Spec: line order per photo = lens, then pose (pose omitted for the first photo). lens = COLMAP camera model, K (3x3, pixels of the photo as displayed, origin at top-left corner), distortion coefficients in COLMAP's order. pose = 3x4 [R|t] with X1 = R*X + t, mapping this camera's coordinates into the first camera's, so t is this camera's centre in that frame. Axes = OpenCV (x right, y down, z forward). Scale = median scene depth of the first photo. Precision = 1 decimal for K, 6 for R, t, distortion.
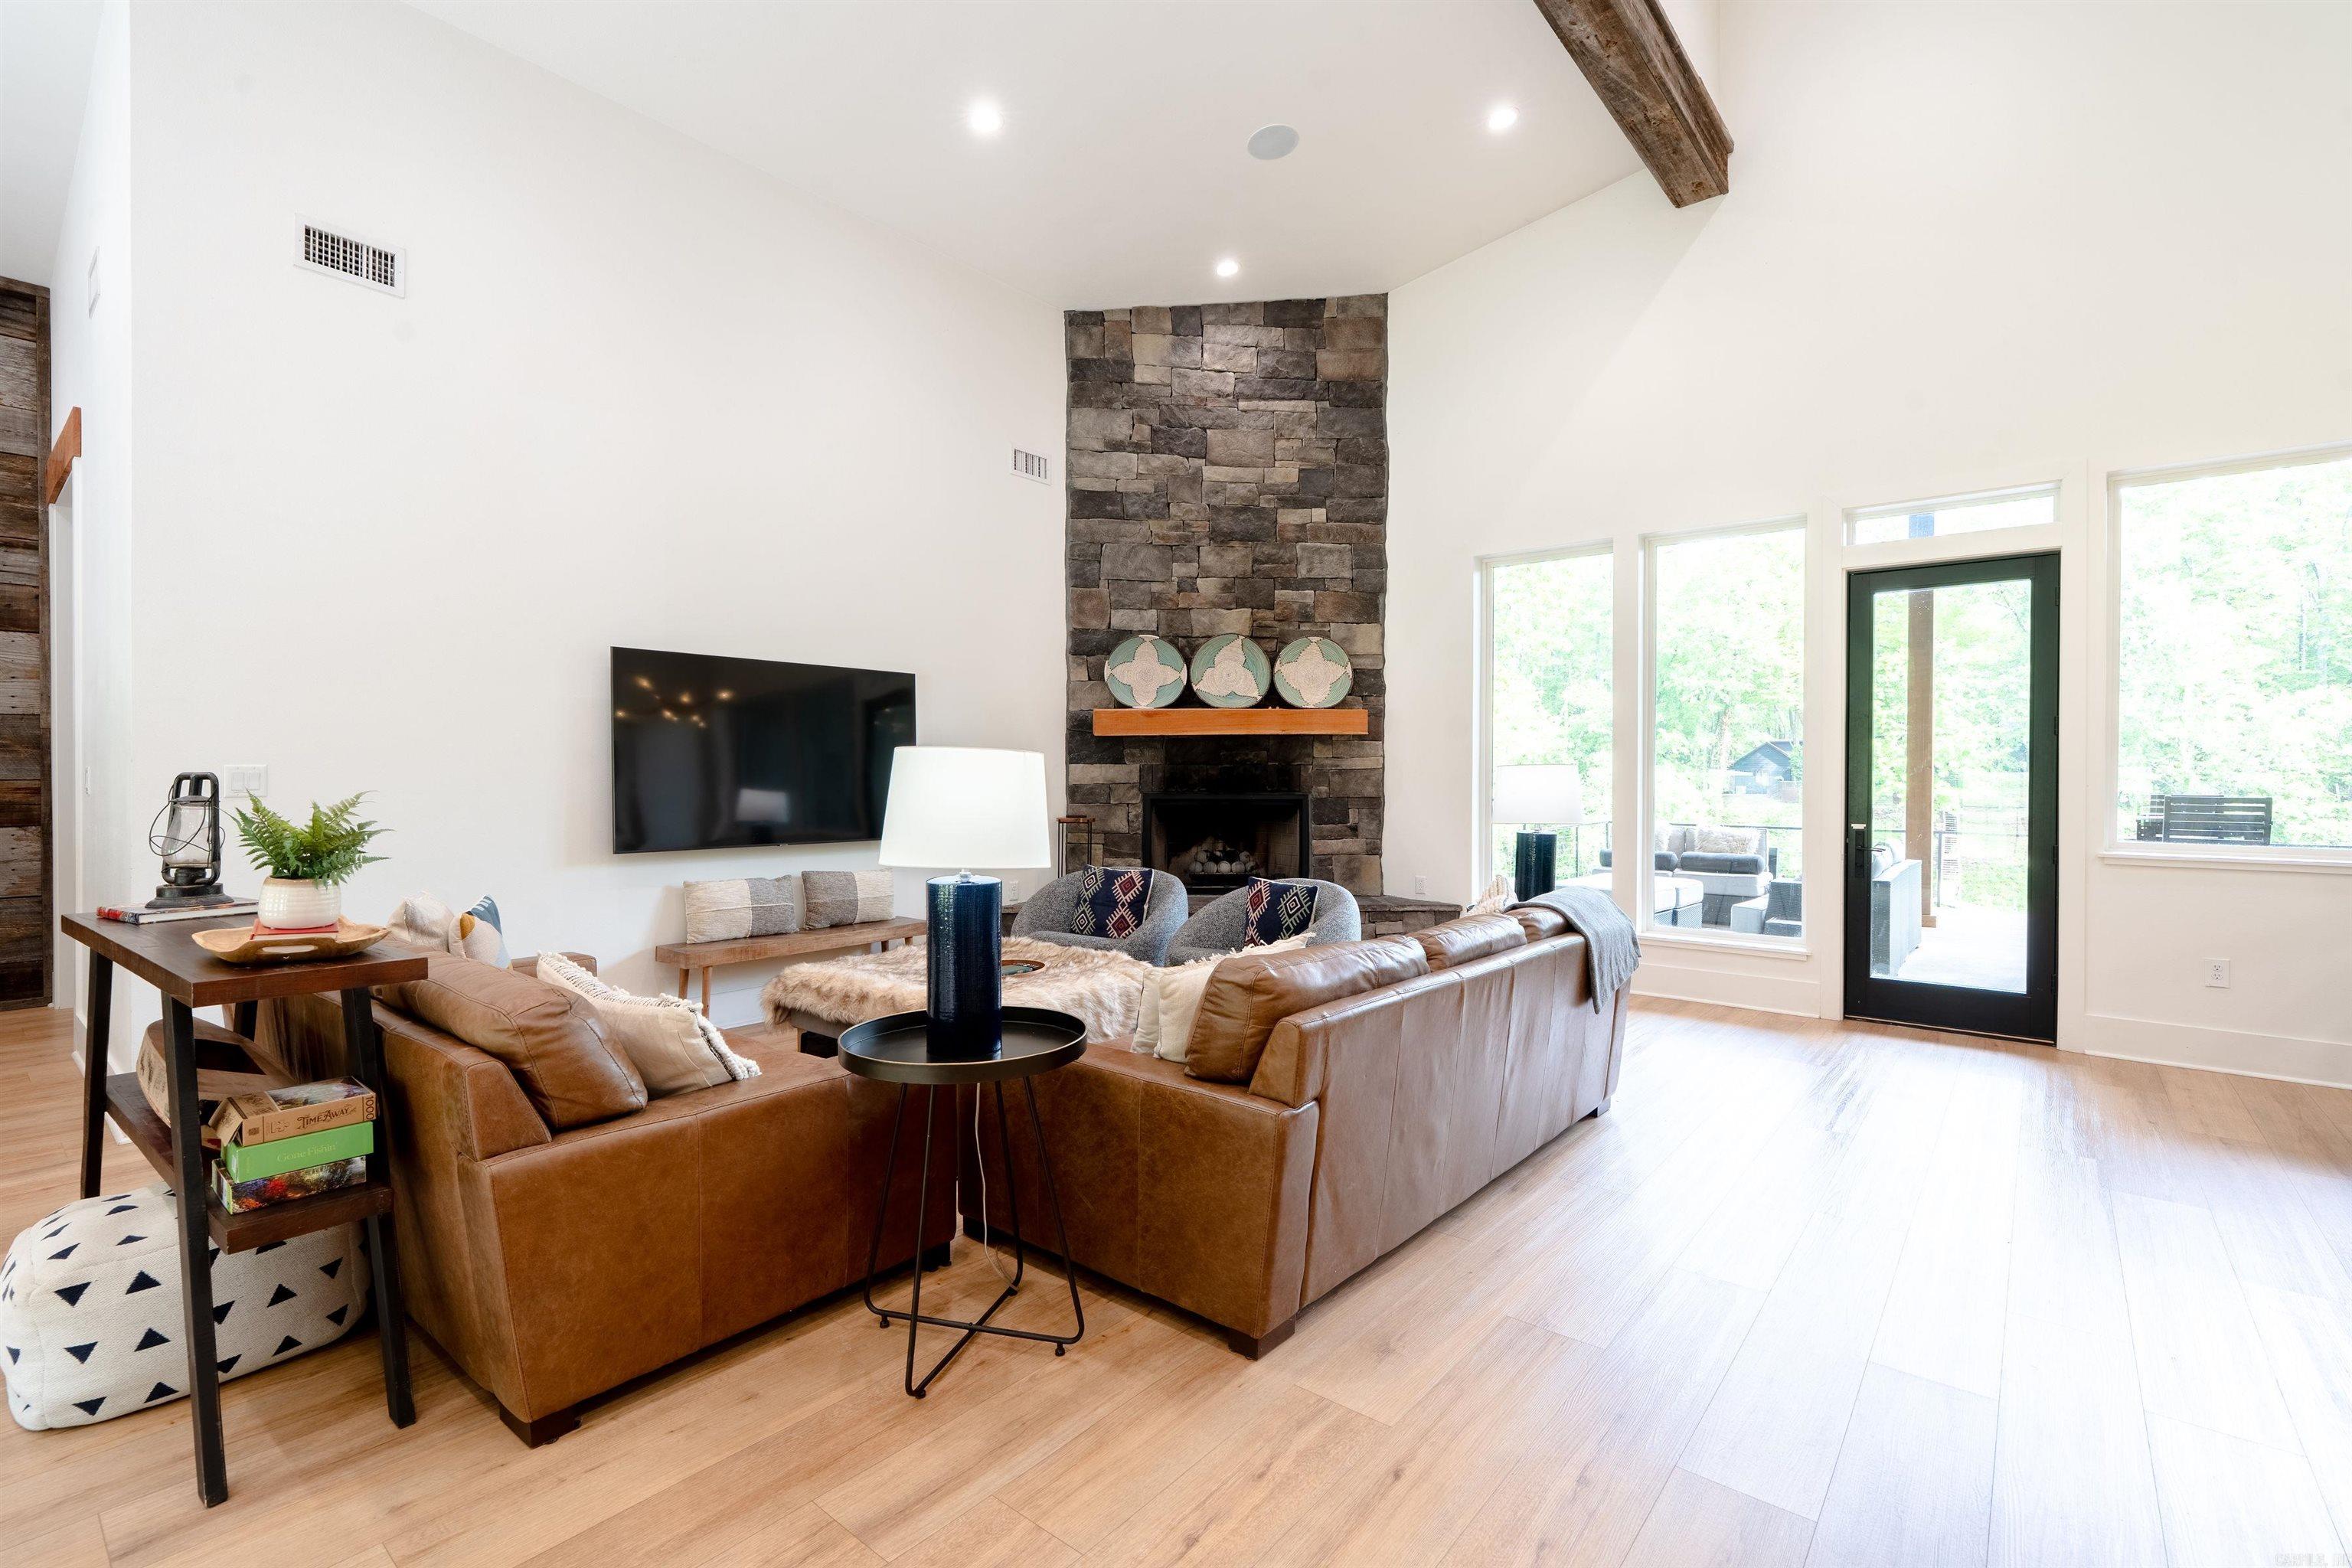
lens RADIAL K [[1056.4, 0, 1173.0], [0, 1056.4, 781.7], [0, 0, 1]] dist [-0.001864, 0.001026]
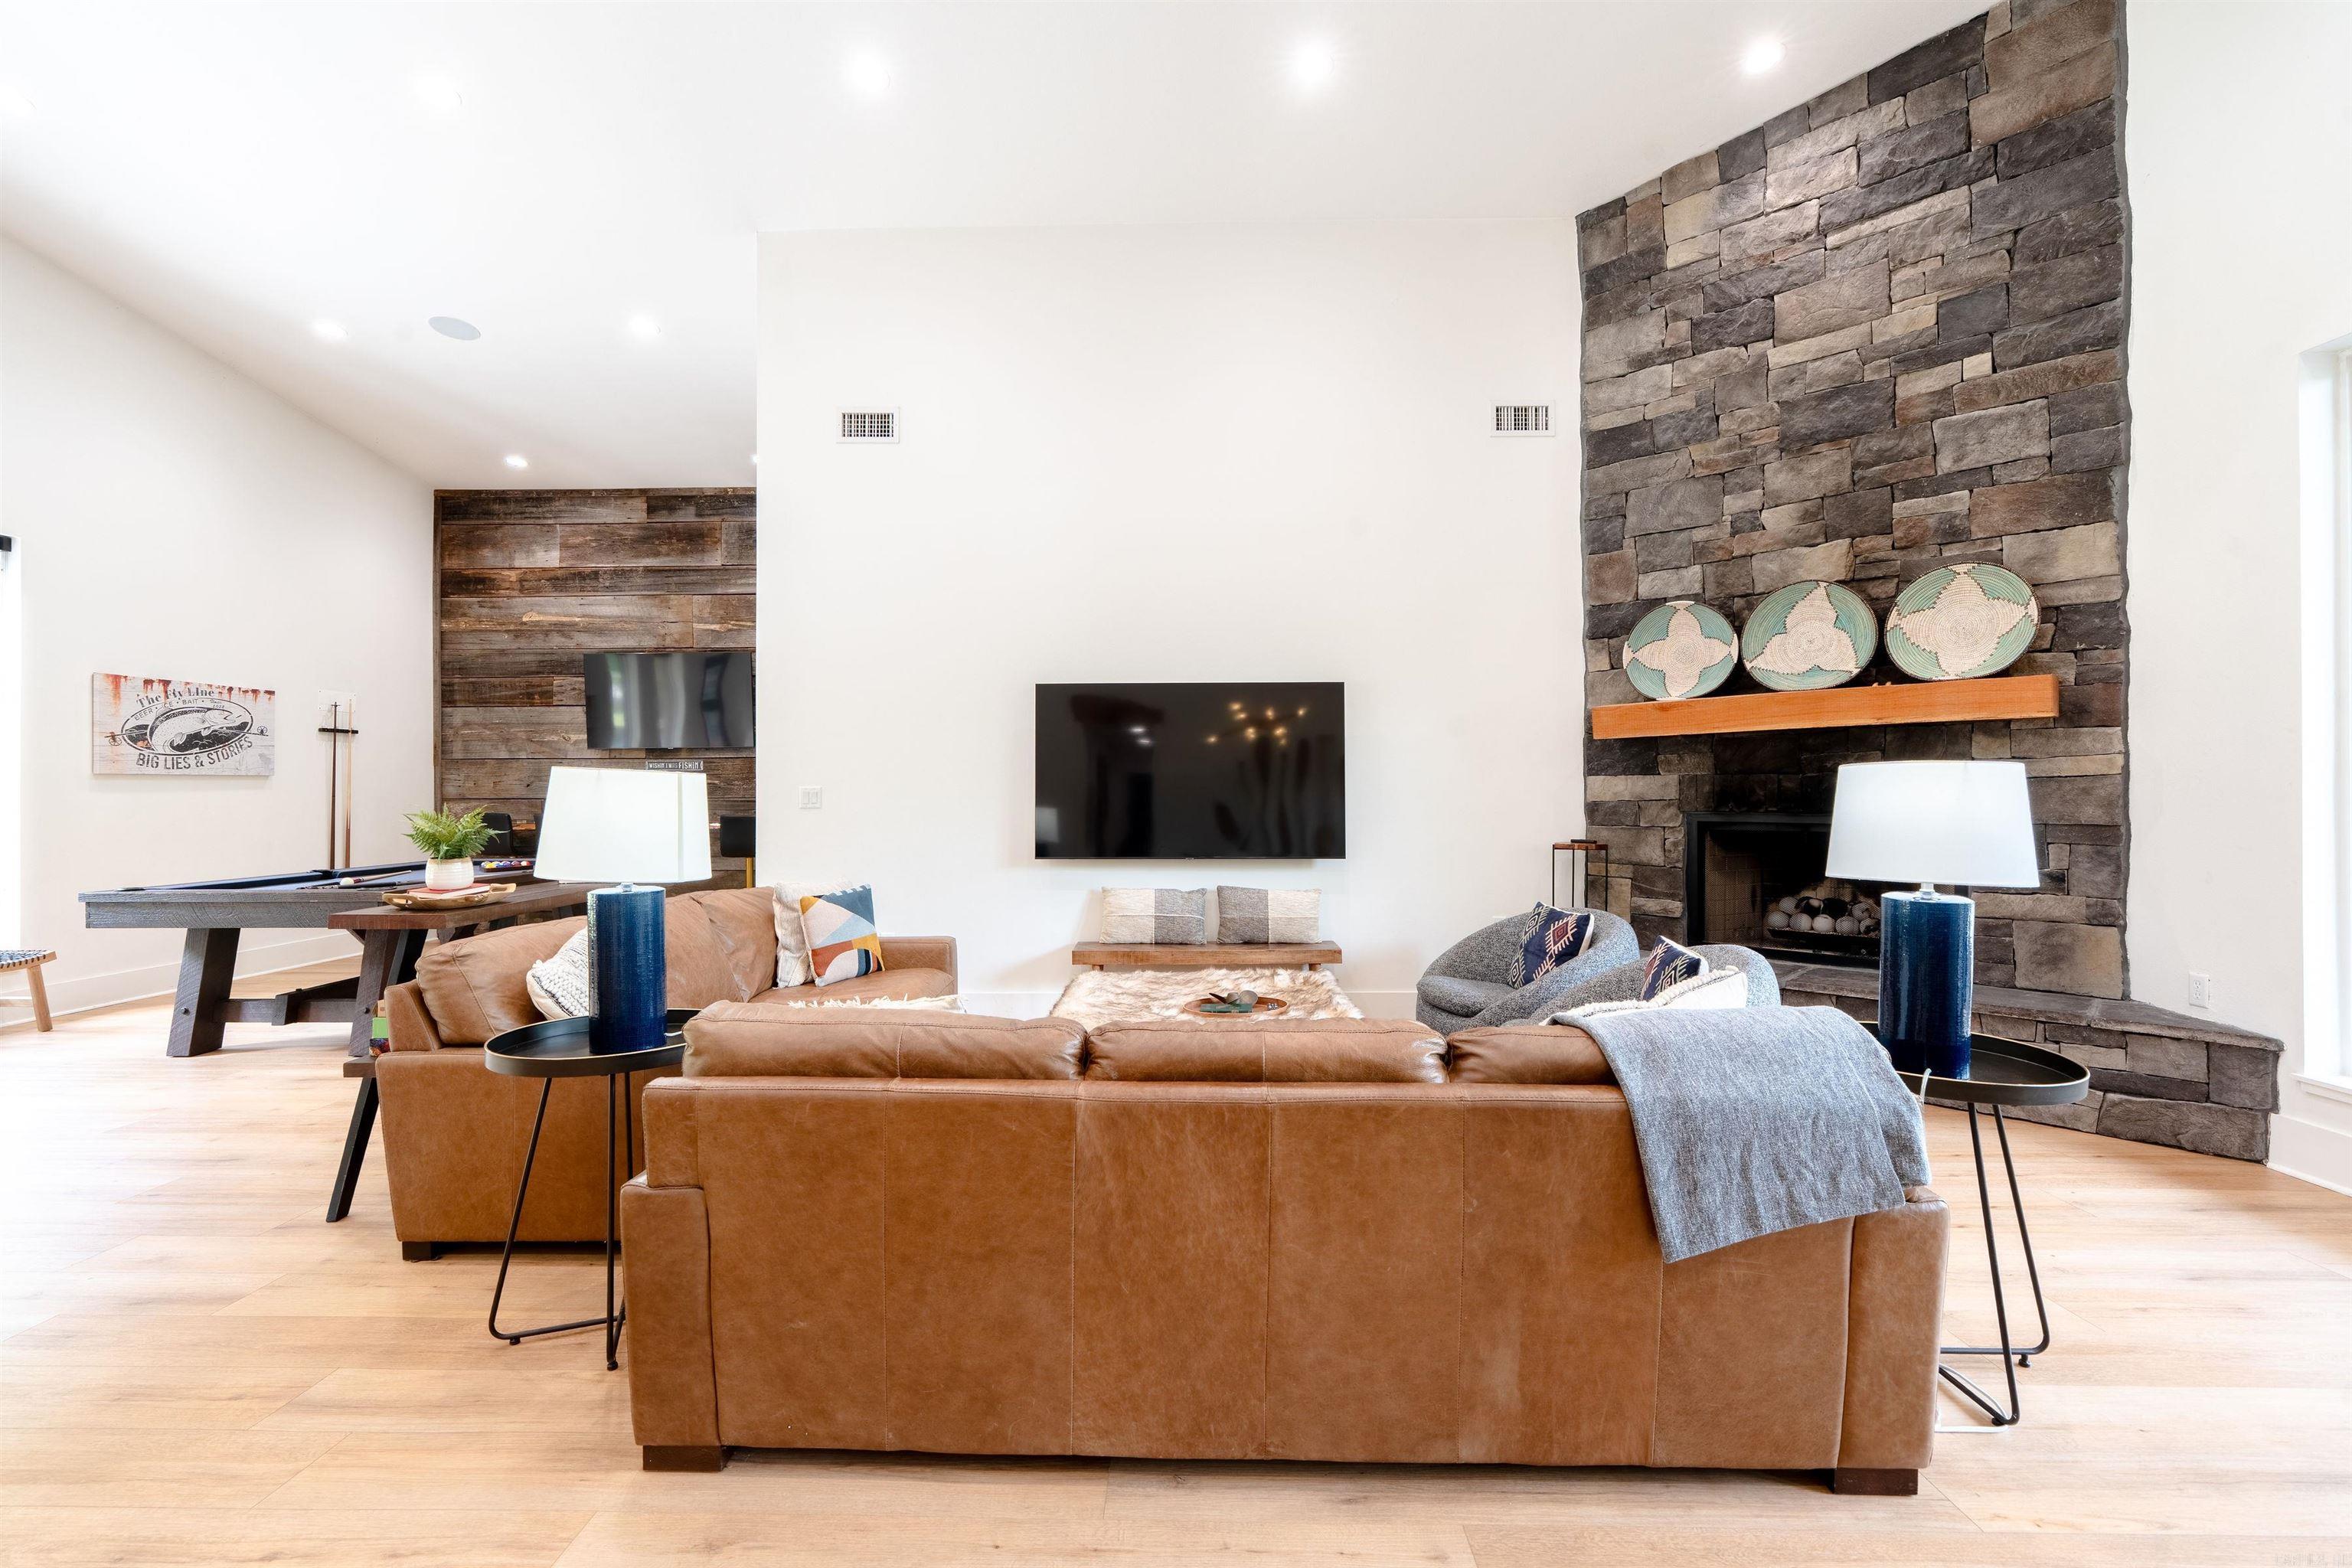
lens RADIAL K [[1056.4, 0, 1173.0], [0, 1056.4, 781.7], [0, 0, 1]] dist [-0.001864, 0.001026]
pose [[0.623062, -0.011277, -0.782091, 0.328104], [-0.000107, 0.999895, -0.014502, -0.000680], [0.782172, 0.009119, 0.622996, 0.253716]]
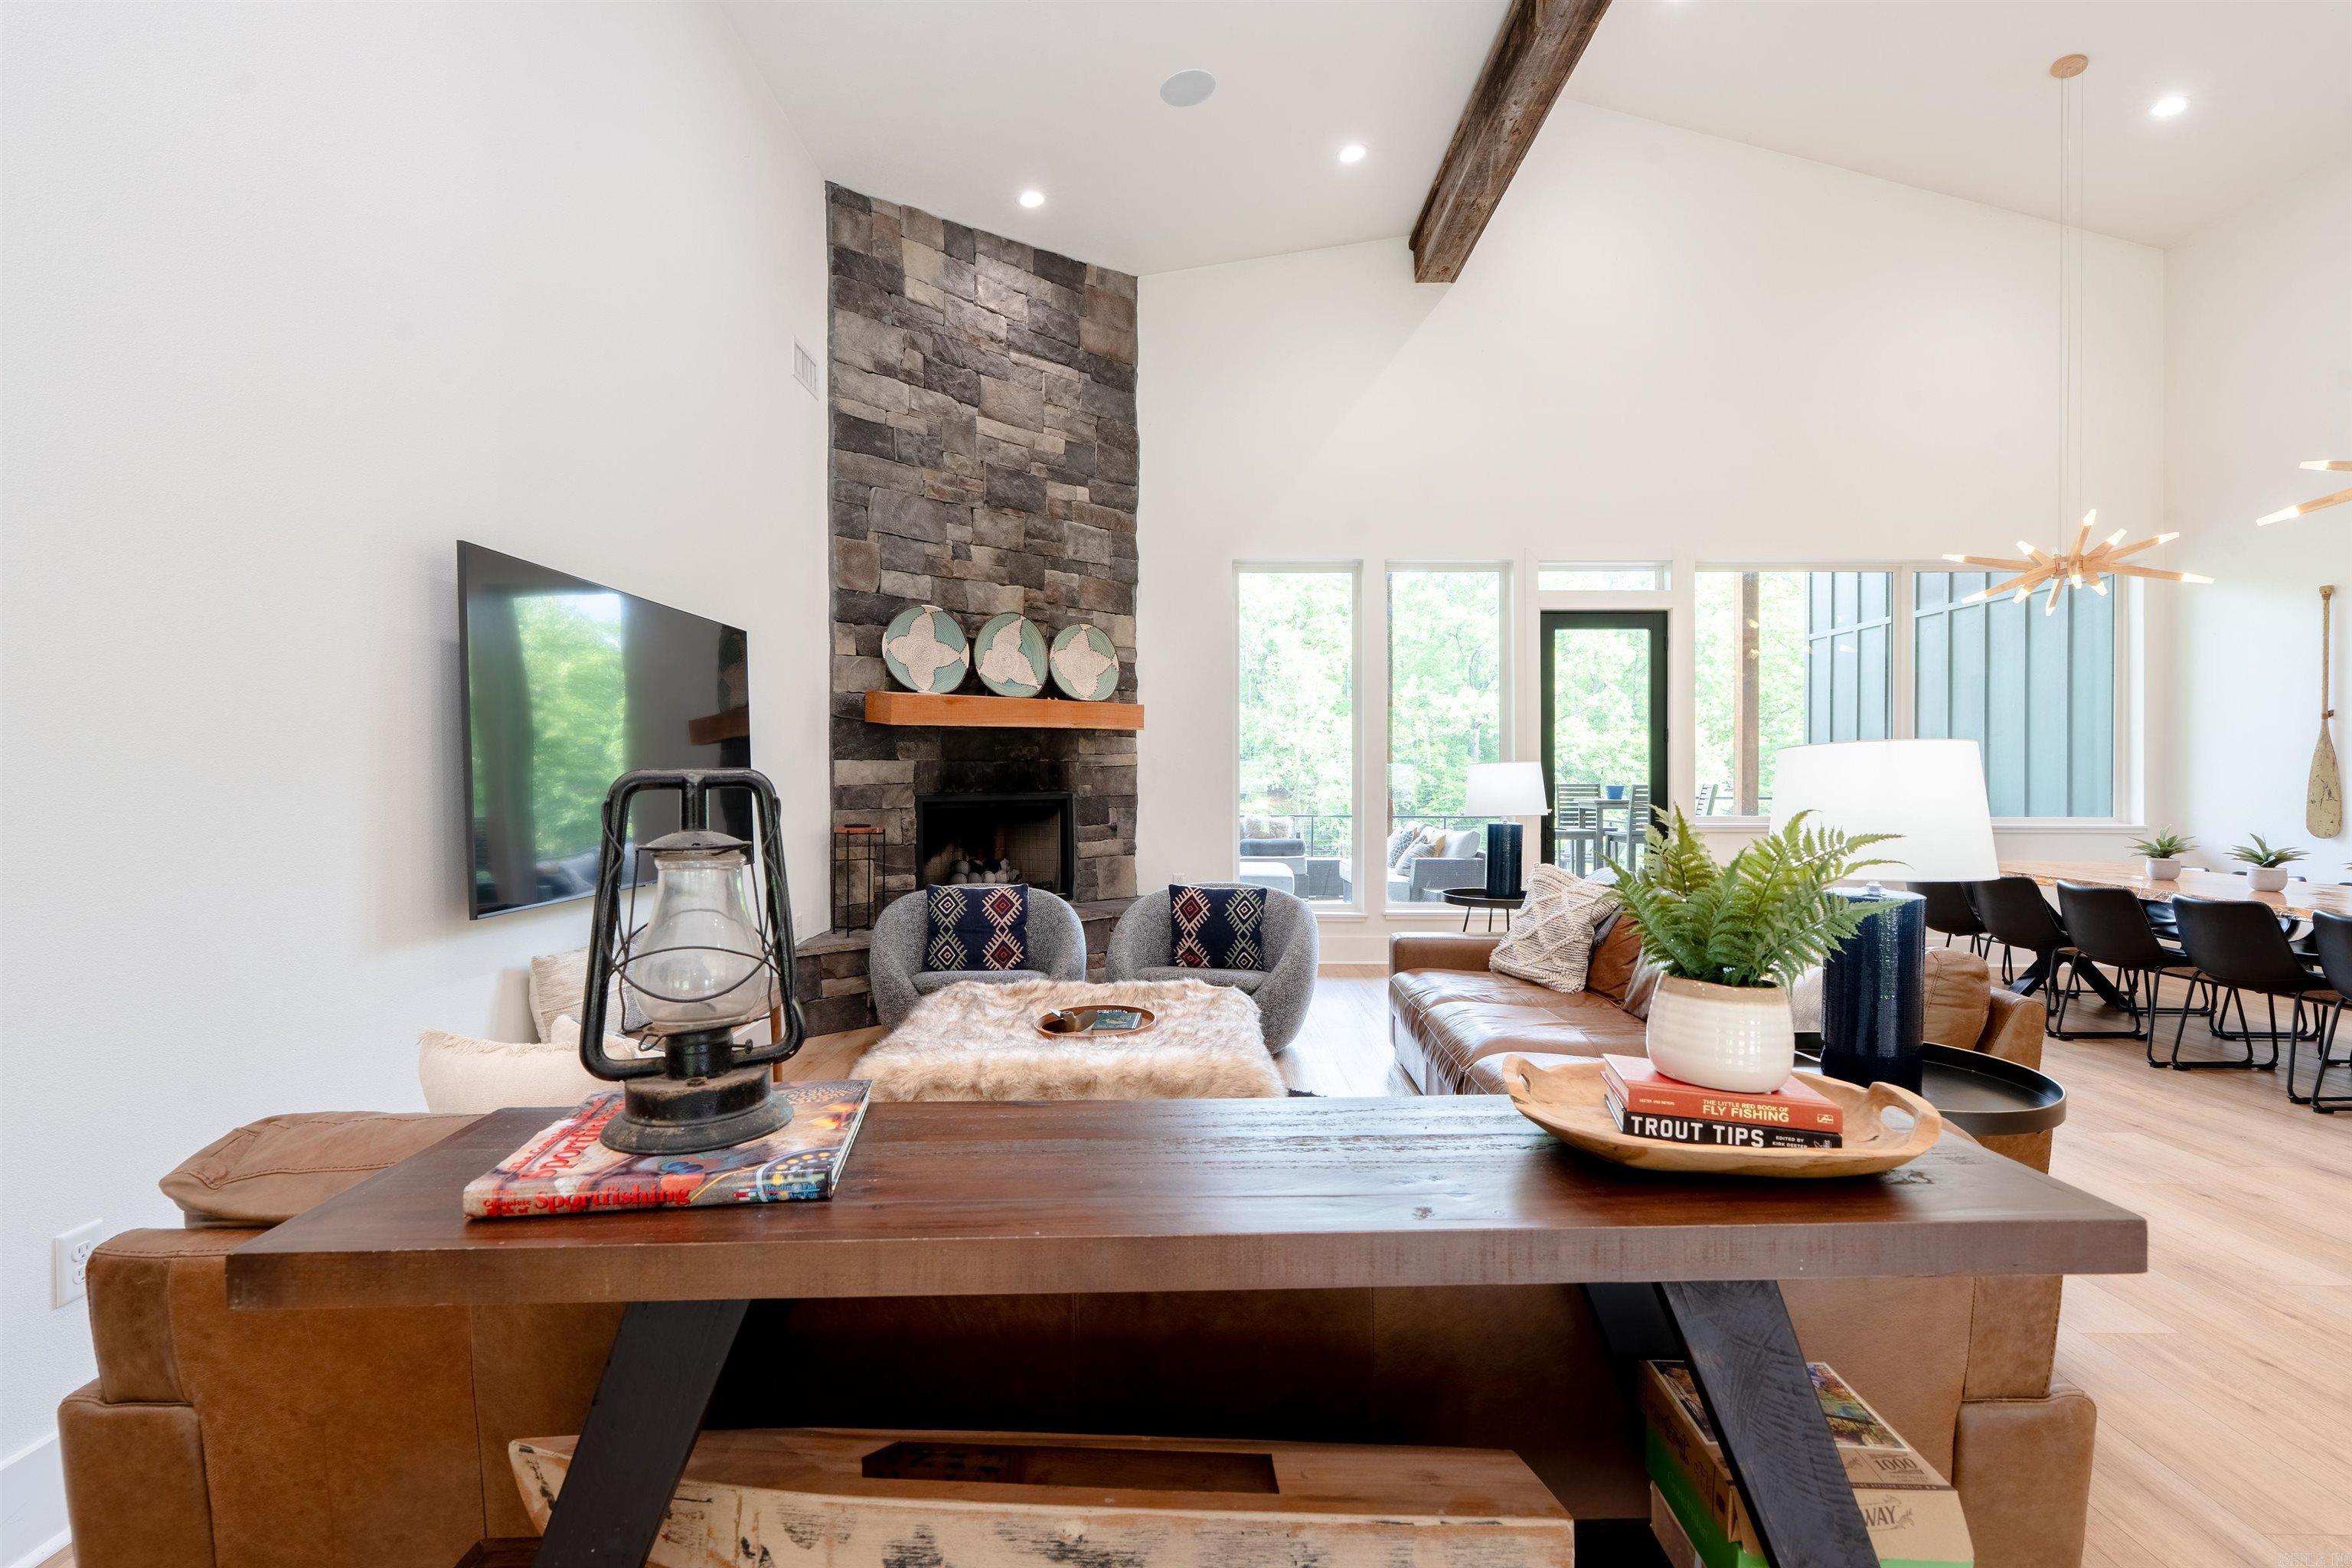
lens RADIAL K [[1046.8, 0, 1168.0], [0, 1046.8, 784.9], [0, 0, 1]] dist [-0.007299, 0.001377]
pose [[0.779822, -0.010707, 0.625910, -0.388573], [0.007169, 0.999941, 0.008174, -0.002534], [-0.625961, -0.001887, 0.779852, 0.233585]]
